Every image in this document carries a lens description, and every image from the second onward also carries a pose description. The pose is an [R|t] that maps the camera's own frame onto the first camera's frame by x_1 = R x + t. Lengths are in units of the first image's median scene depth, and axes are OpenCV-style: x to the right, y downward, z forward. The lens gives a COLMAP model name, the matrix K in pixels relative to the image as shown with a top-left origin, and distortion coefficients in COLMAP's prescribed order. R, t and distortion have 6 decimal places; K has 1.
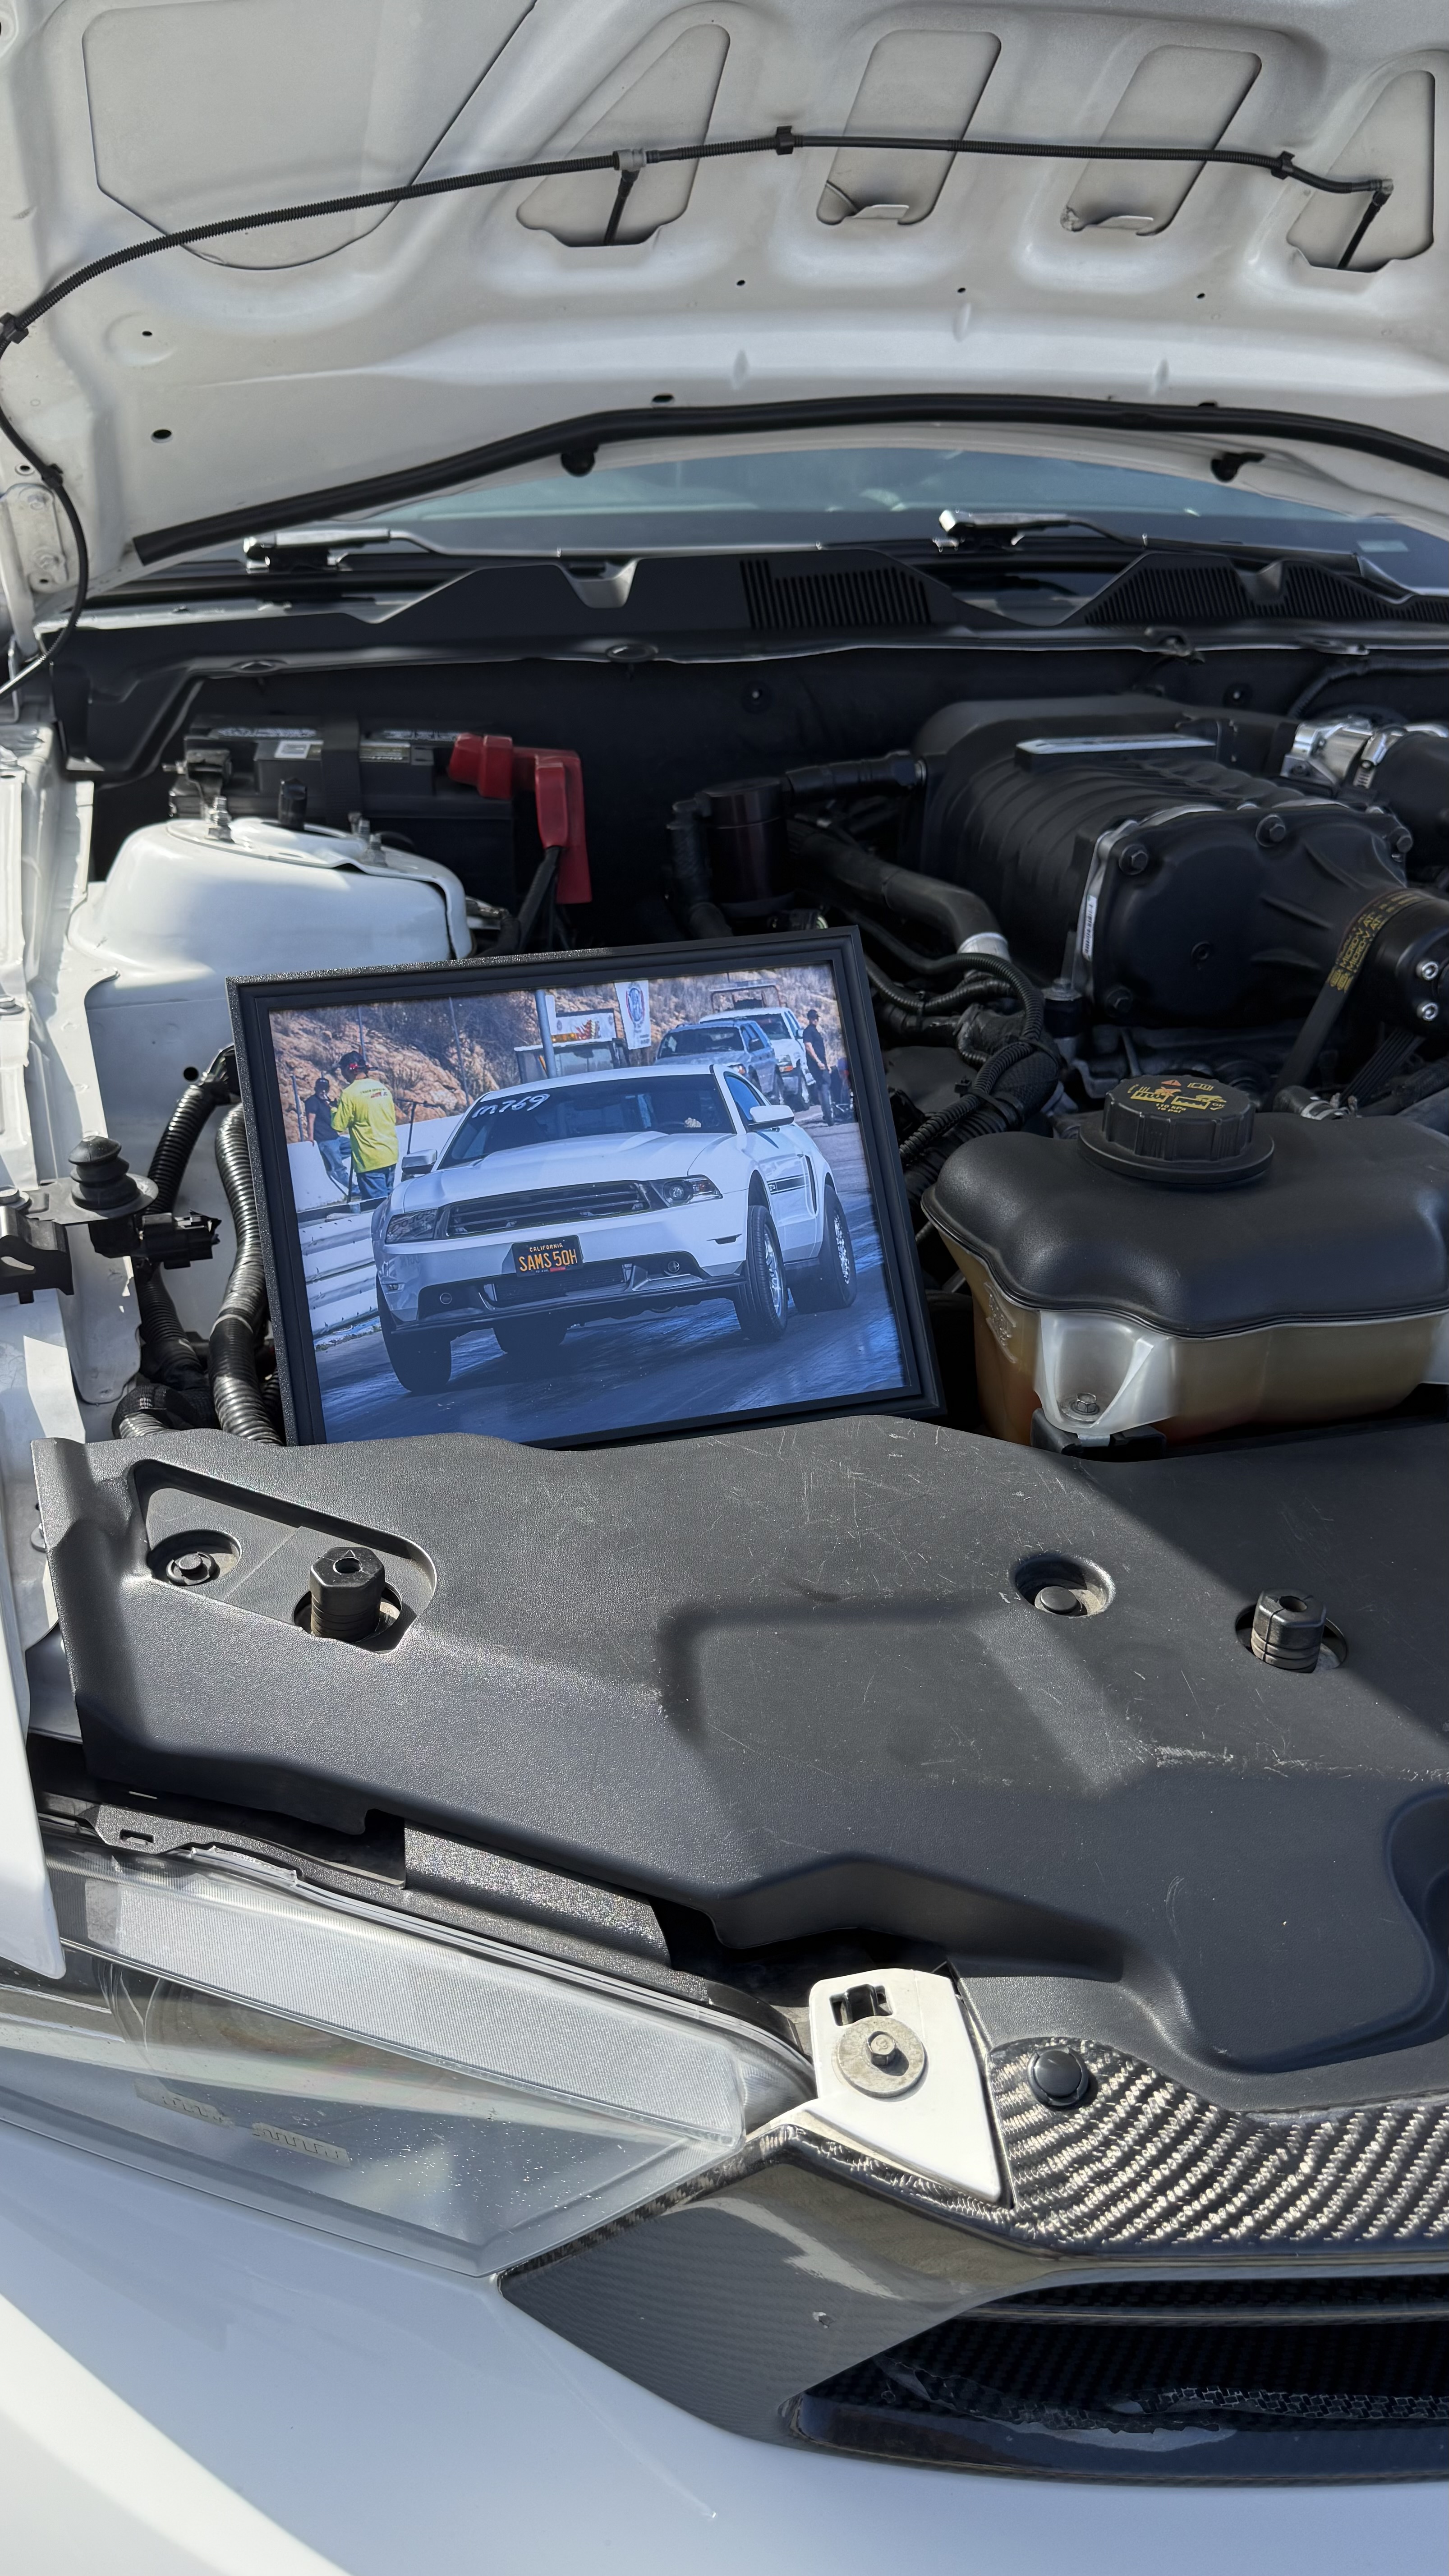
lens RADIAL K [[1790.6, 0, 725.9], [0, 1790.6, 1338.5], [0, 0, 1]] dist [0.093365, -0.158235]
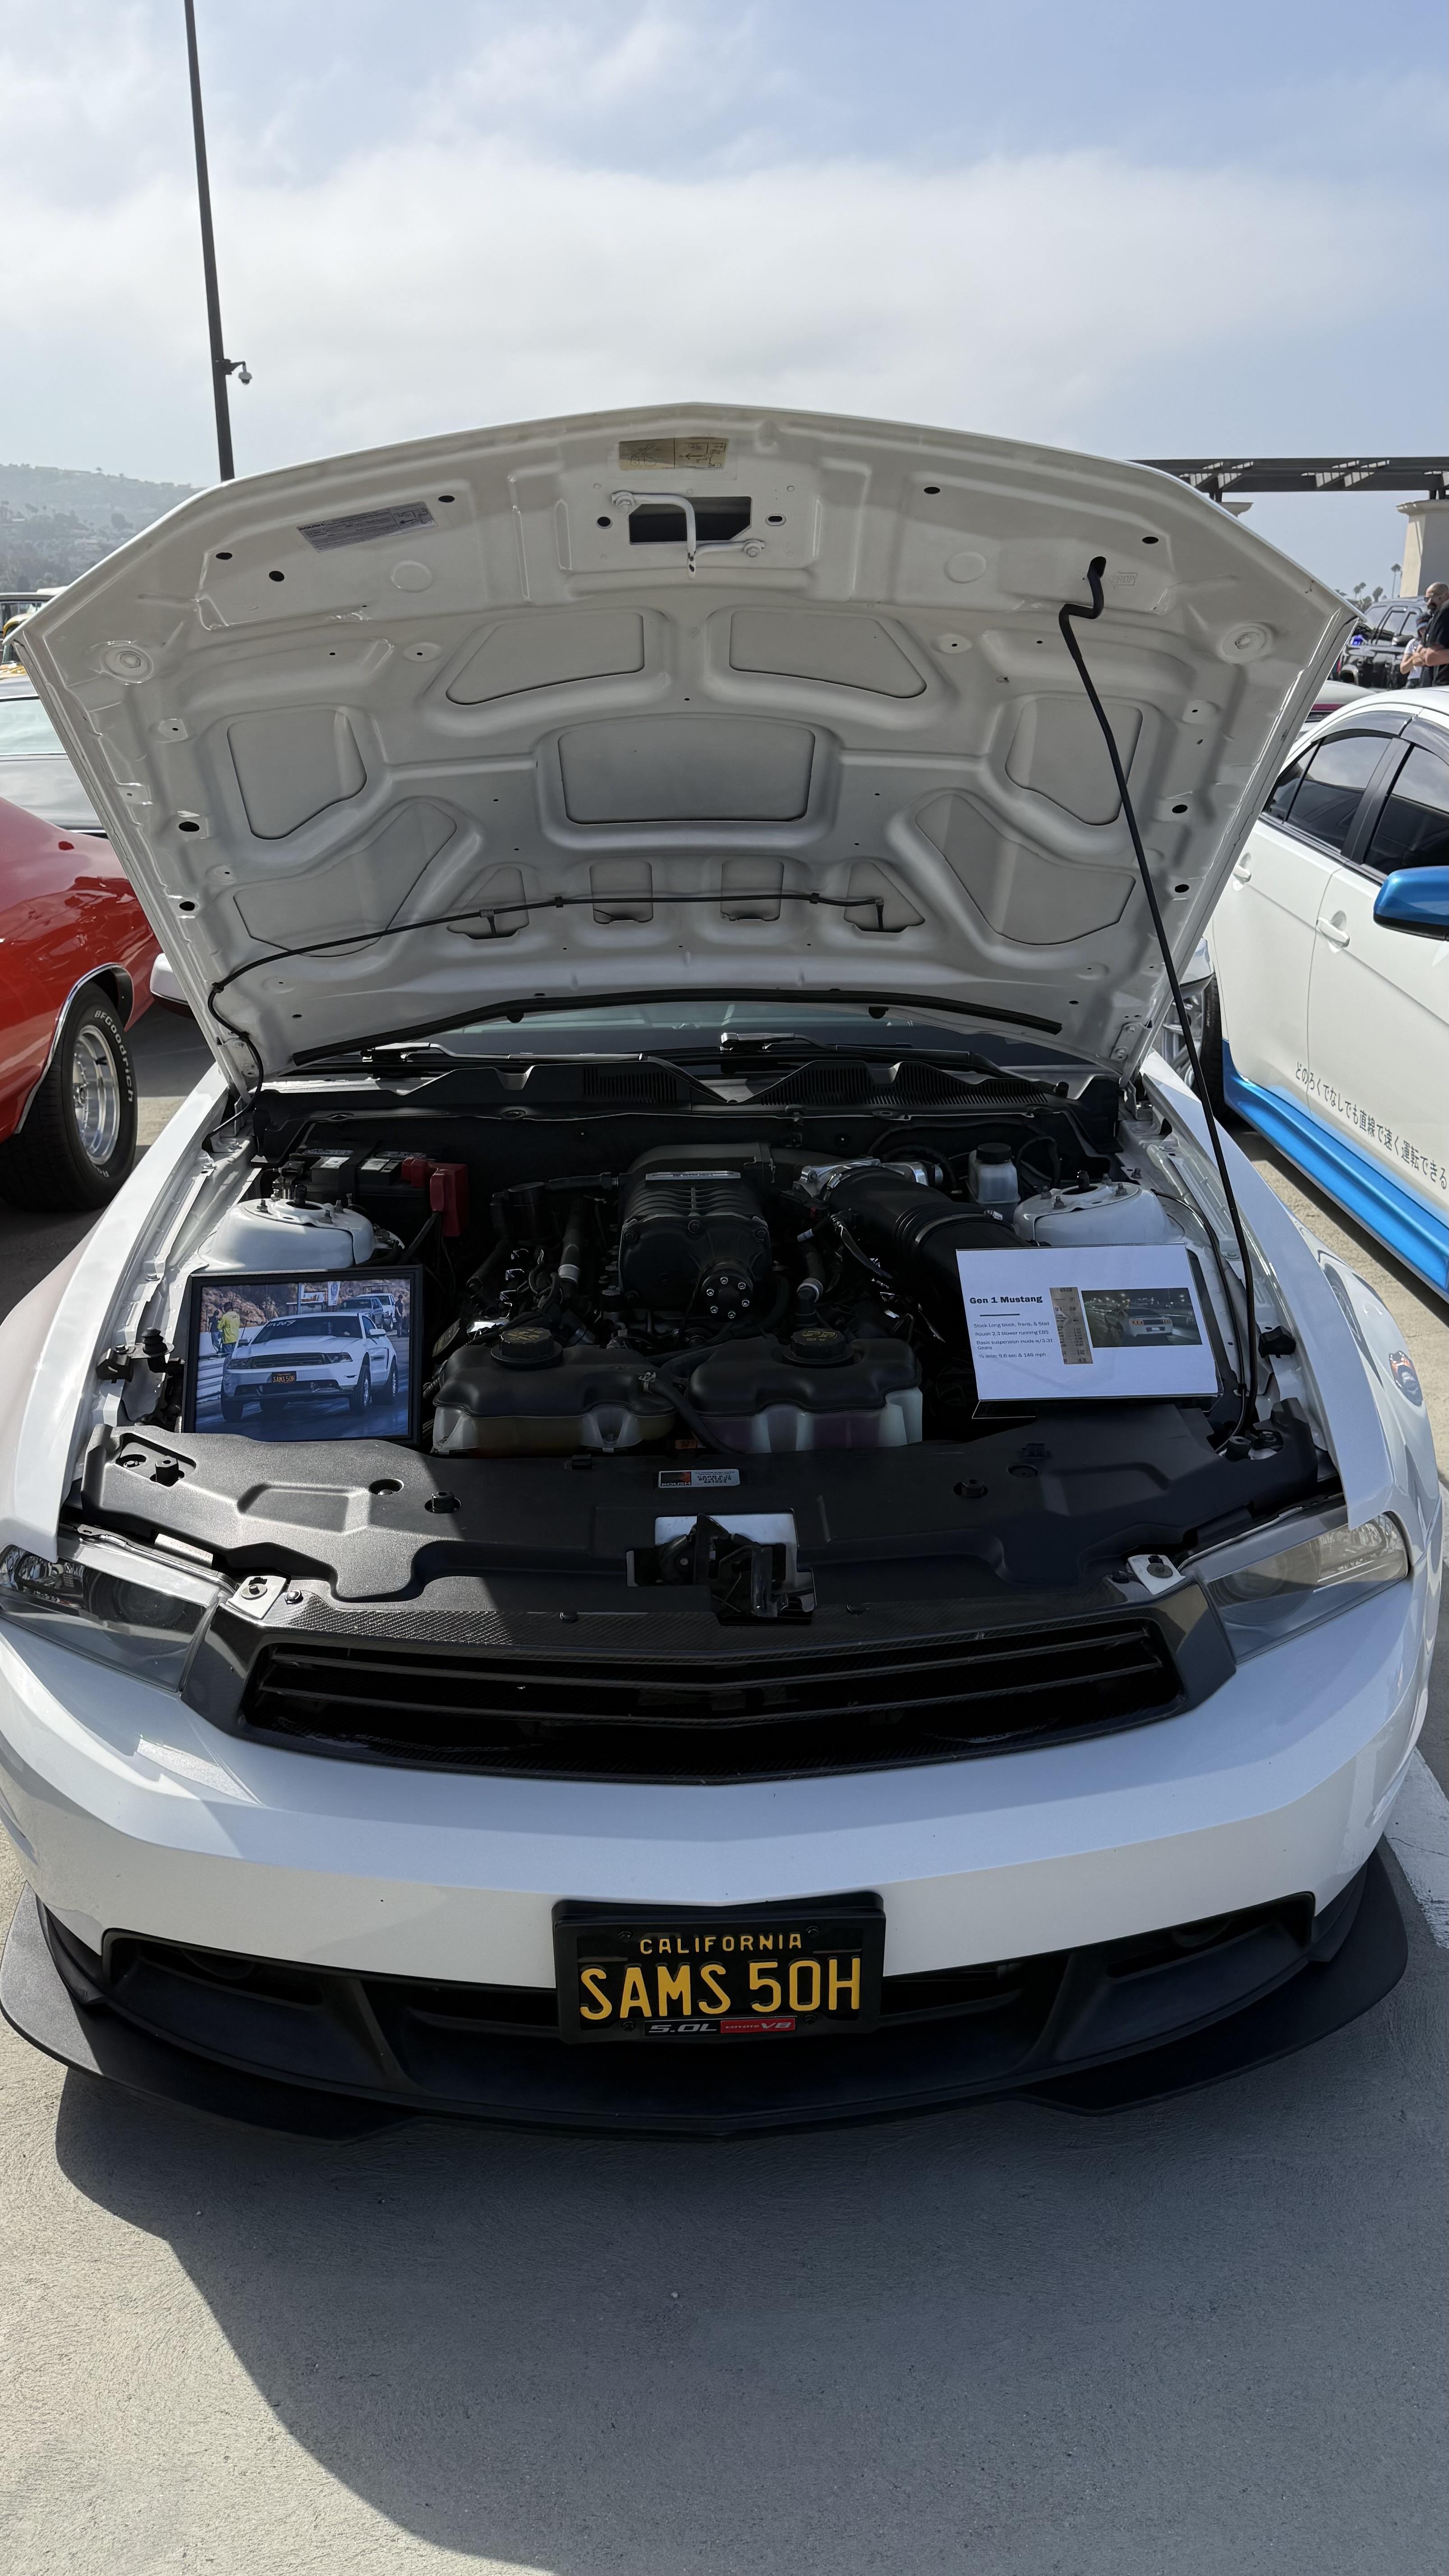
lens RADIAL K [[1790.6, 0, 725.9], [0, 1790.6, 1338.5], [0, 0, 1]] dist [0.093365, -0.158235]
pose [[0.970600, 0.055879, -0.234123, 1.179181], [-0.088581, 0.987340, -0.131577, 0.194574], [0.223807, 0.148448, 0.963262, -1.493377]]
